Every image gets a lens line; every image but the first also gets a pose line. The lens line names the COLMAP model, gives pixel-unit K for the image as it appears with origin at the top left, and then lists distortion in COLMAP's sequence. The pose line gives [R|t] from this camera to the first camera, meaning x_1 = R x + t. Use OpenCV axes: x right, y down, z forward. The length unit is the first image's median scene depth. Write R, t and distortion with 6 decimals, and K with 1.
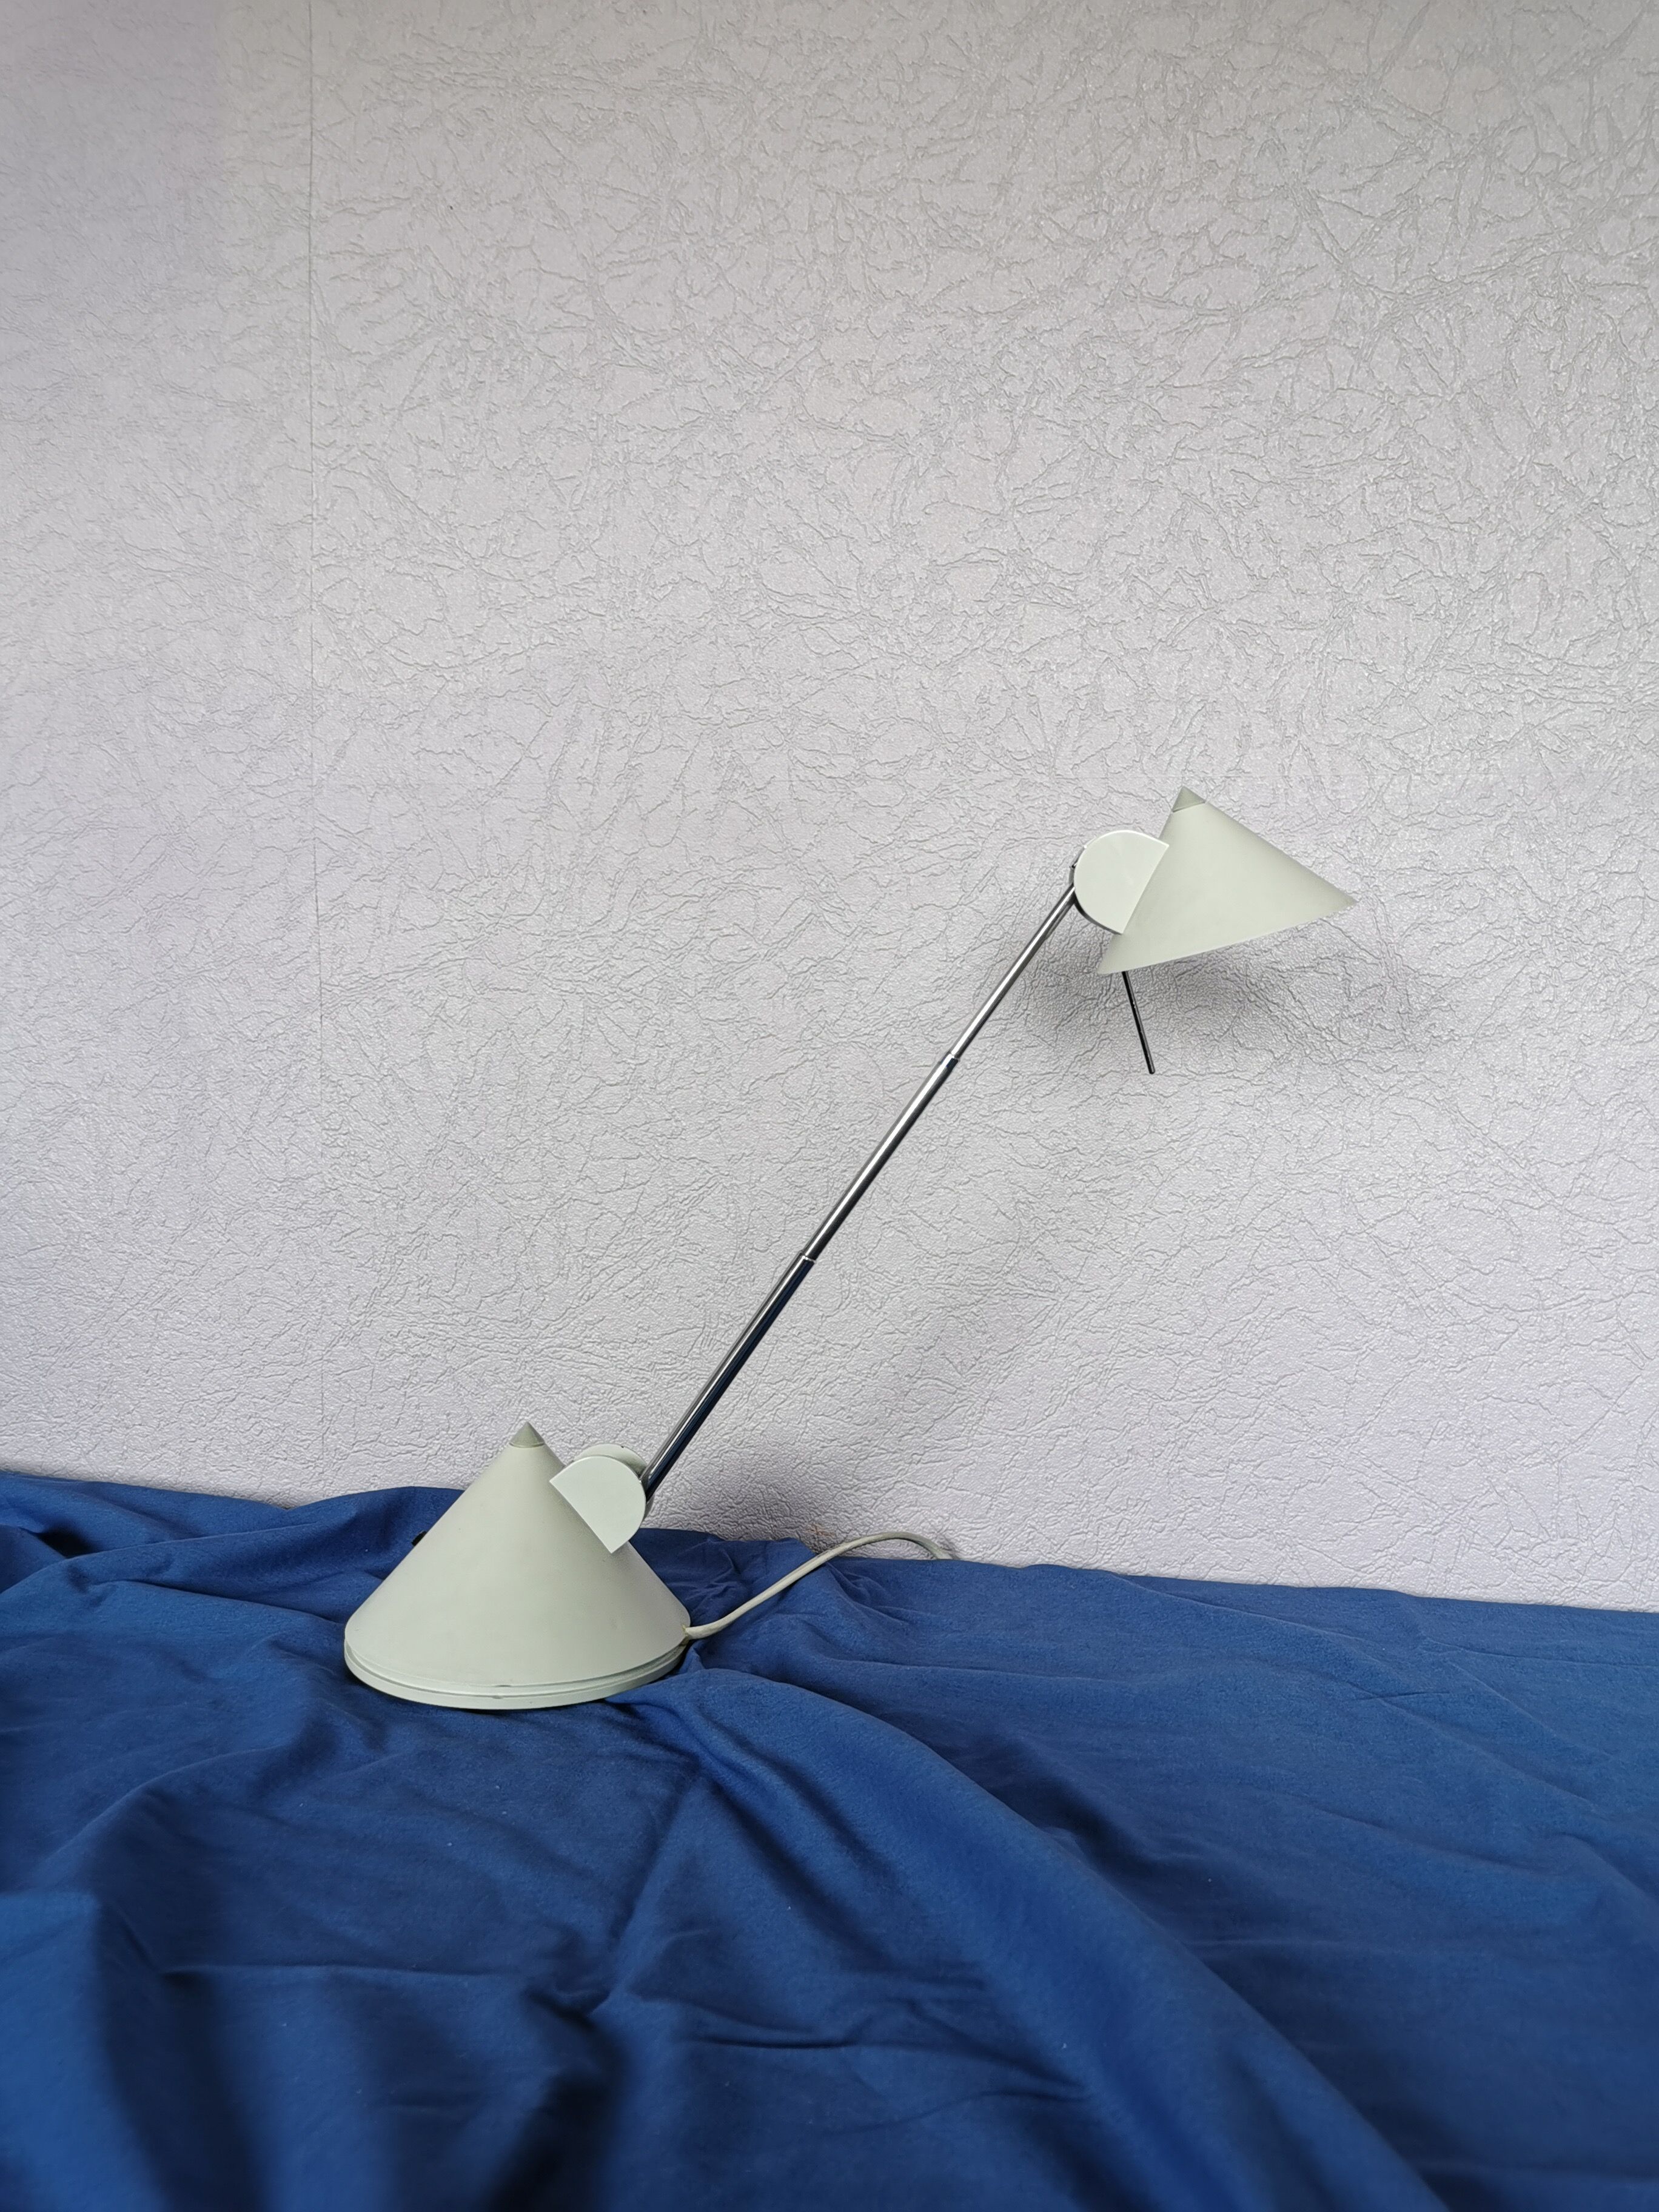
lens RADIAL K [[1750.0, 0, 854.1], [0, 1750.0, 1107.8], [0, 0, 1]] dist [0.027735, -0.028227]
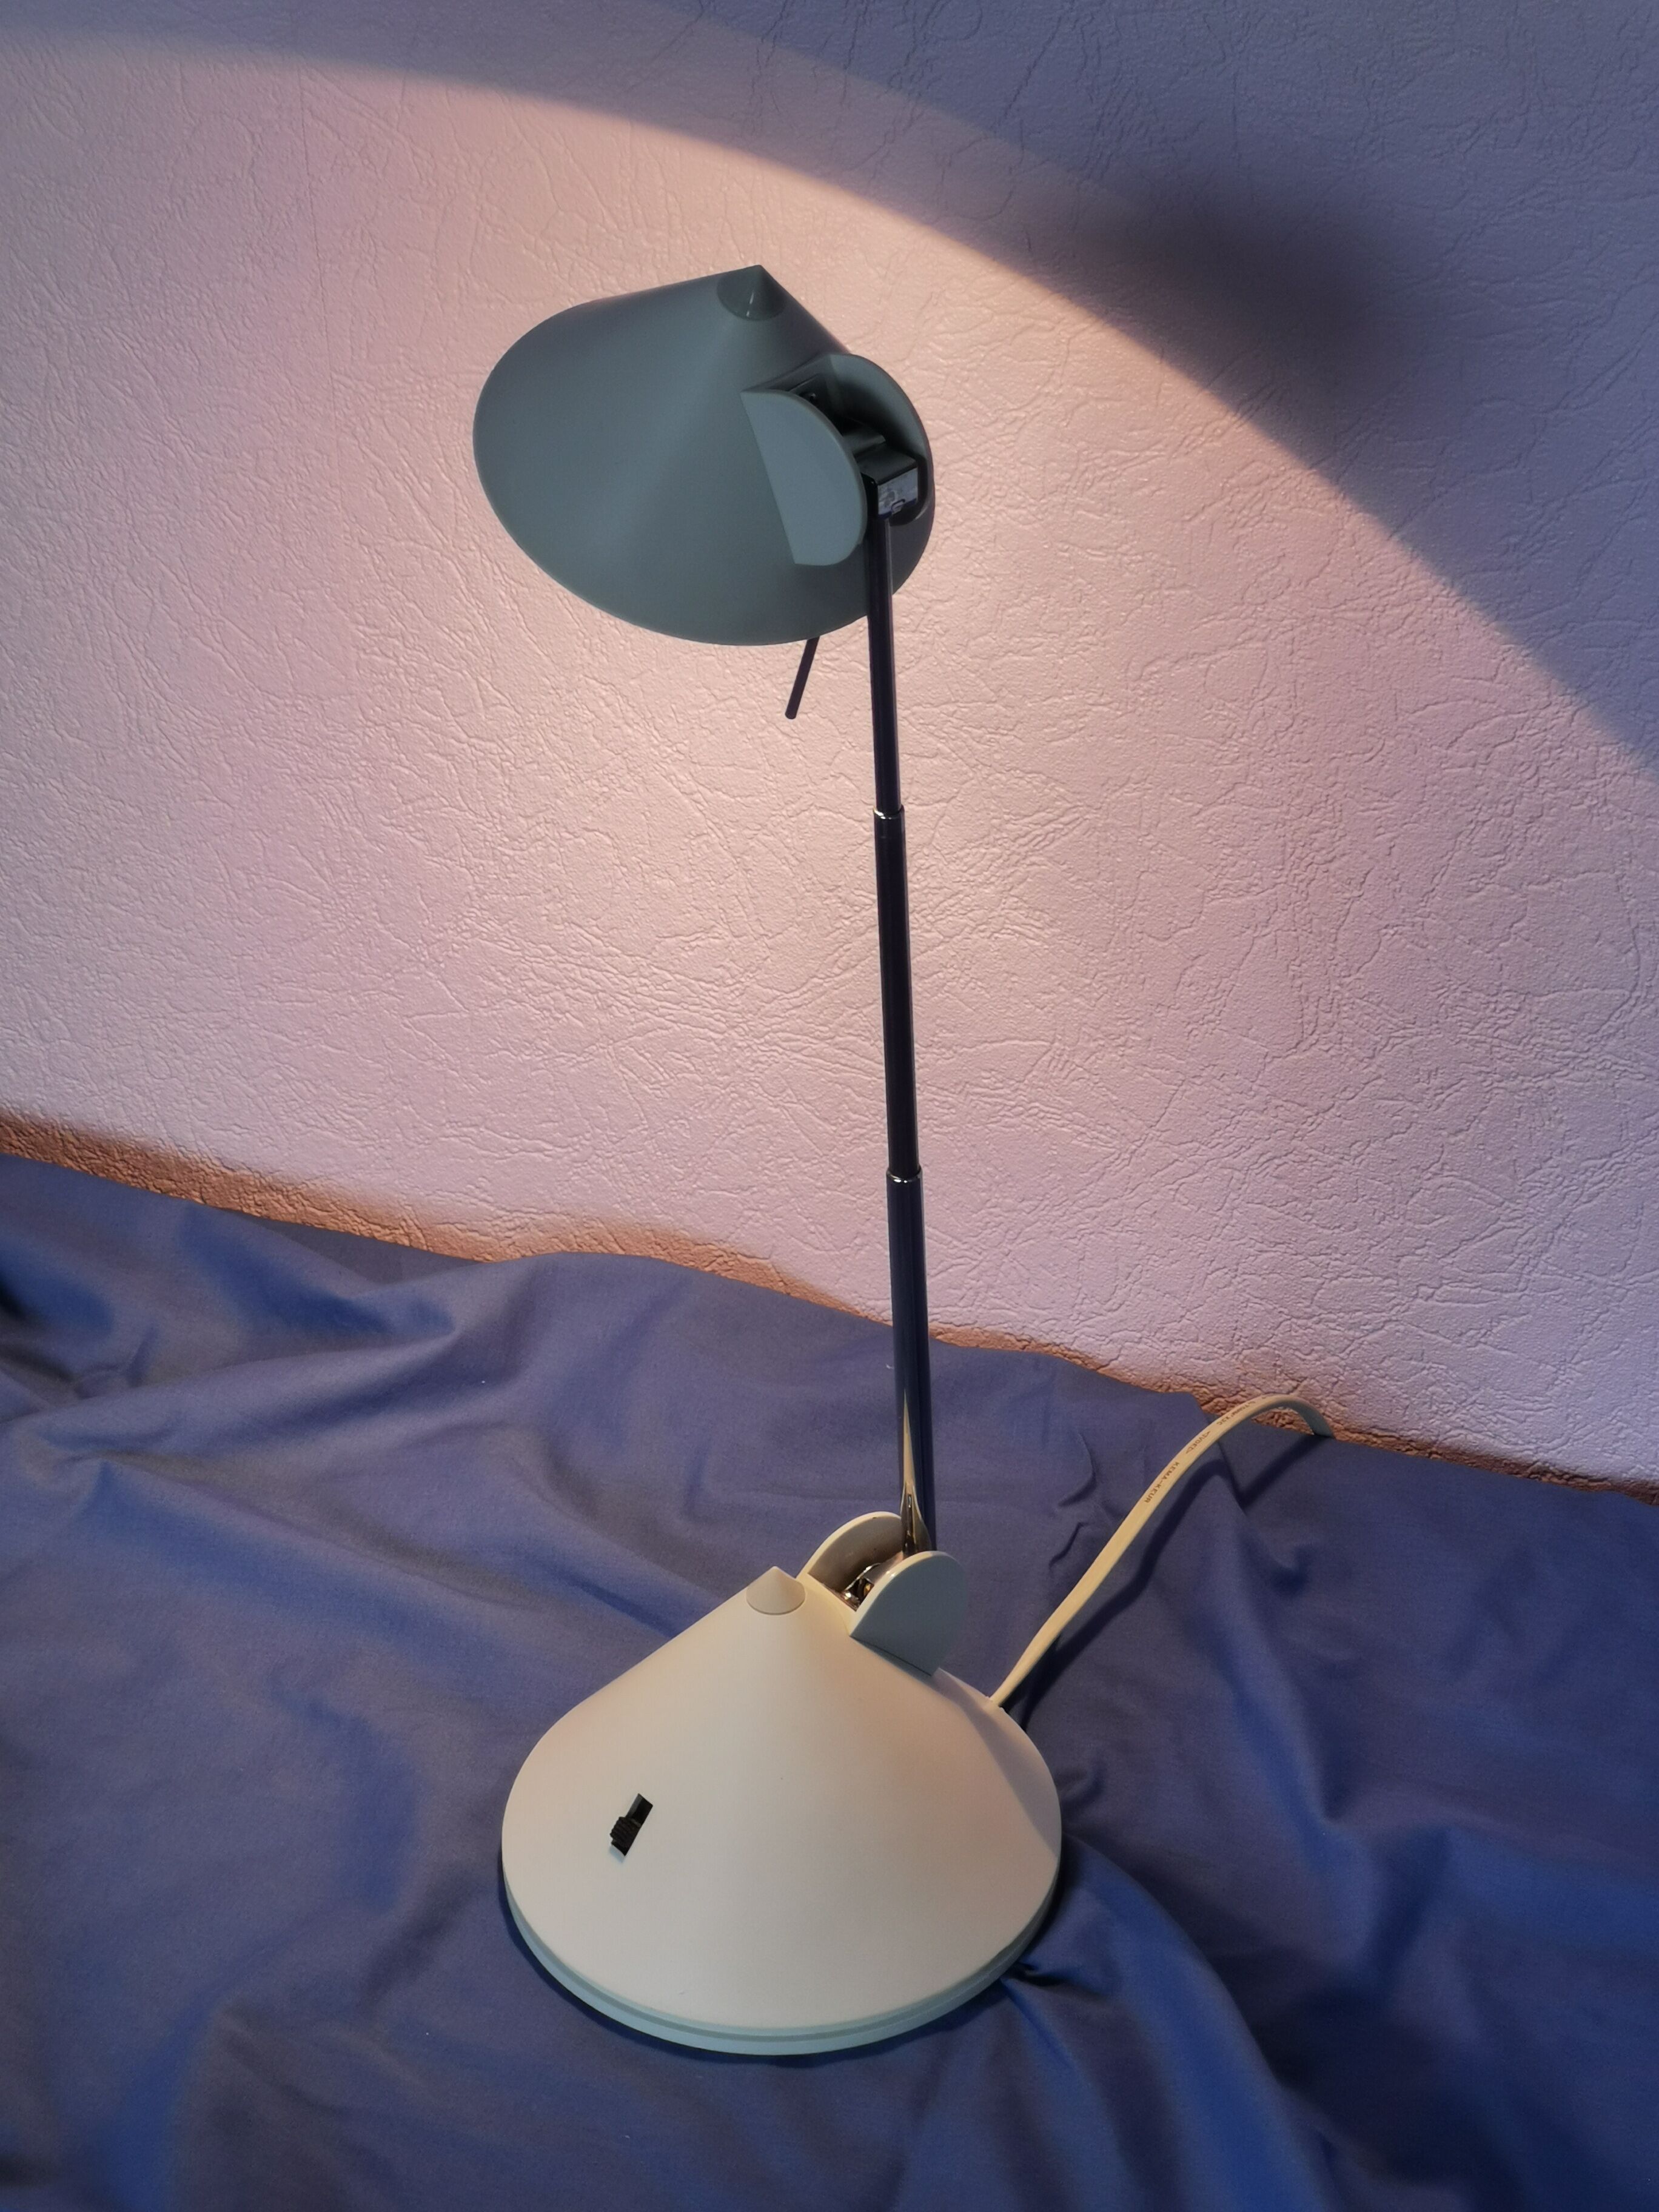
lens RADIAL K [[5328.3, 0, 850.9], [0, 5328.3, 1206.2], [0, 0, 1]] dist [0.388074, 0.000000]
pose [[0.984139, 0.087548, -0.154292, 0.114760], [0.009562, 0.842300, 0.538923, -0.735215], [0.177142, -0.531851, 0.828104, -0.425675]]
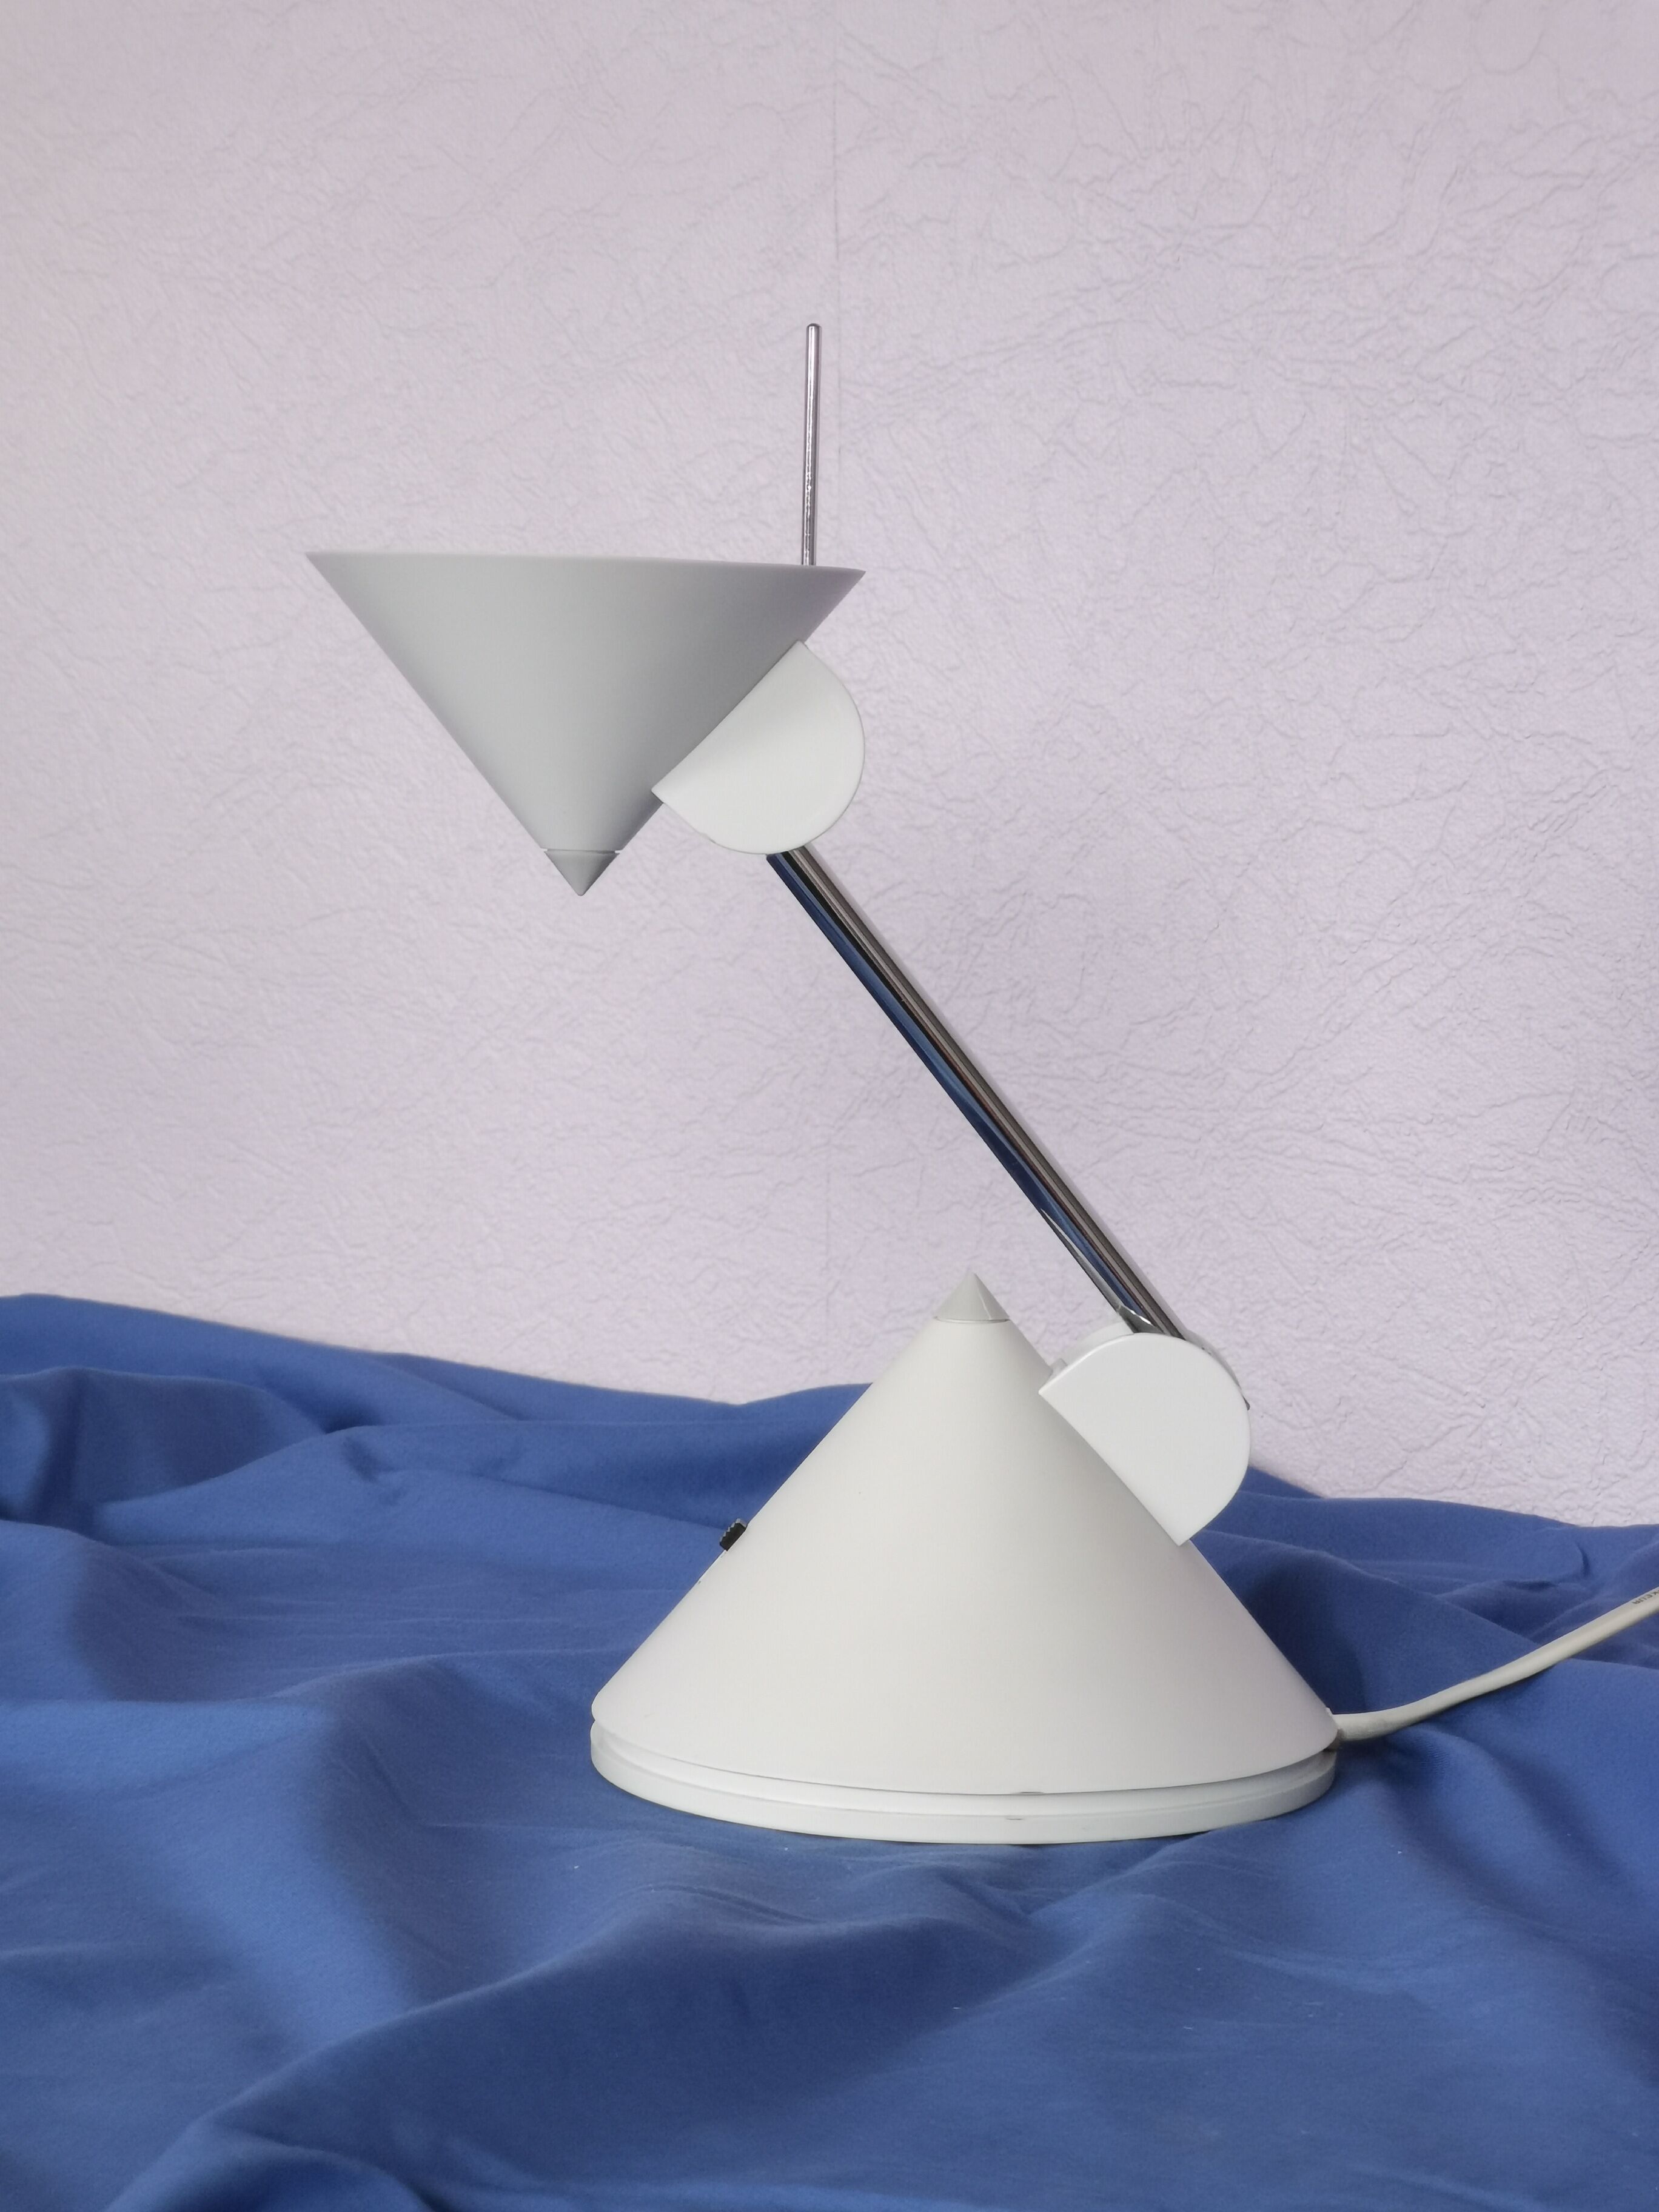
lens RADIAL K [[5328.3, 0, 771.9], [0, 5328.3, 1108.6], [0, 0, 1]] dist [0.388074, 0.000000]
pose [[0.929971, 0.033082, -0.366140, 0.245710], [-0.021968, 0.999164, 0.034481, 0.084303], [0.366975, -0.024023, 0.929921, -0.432288]]
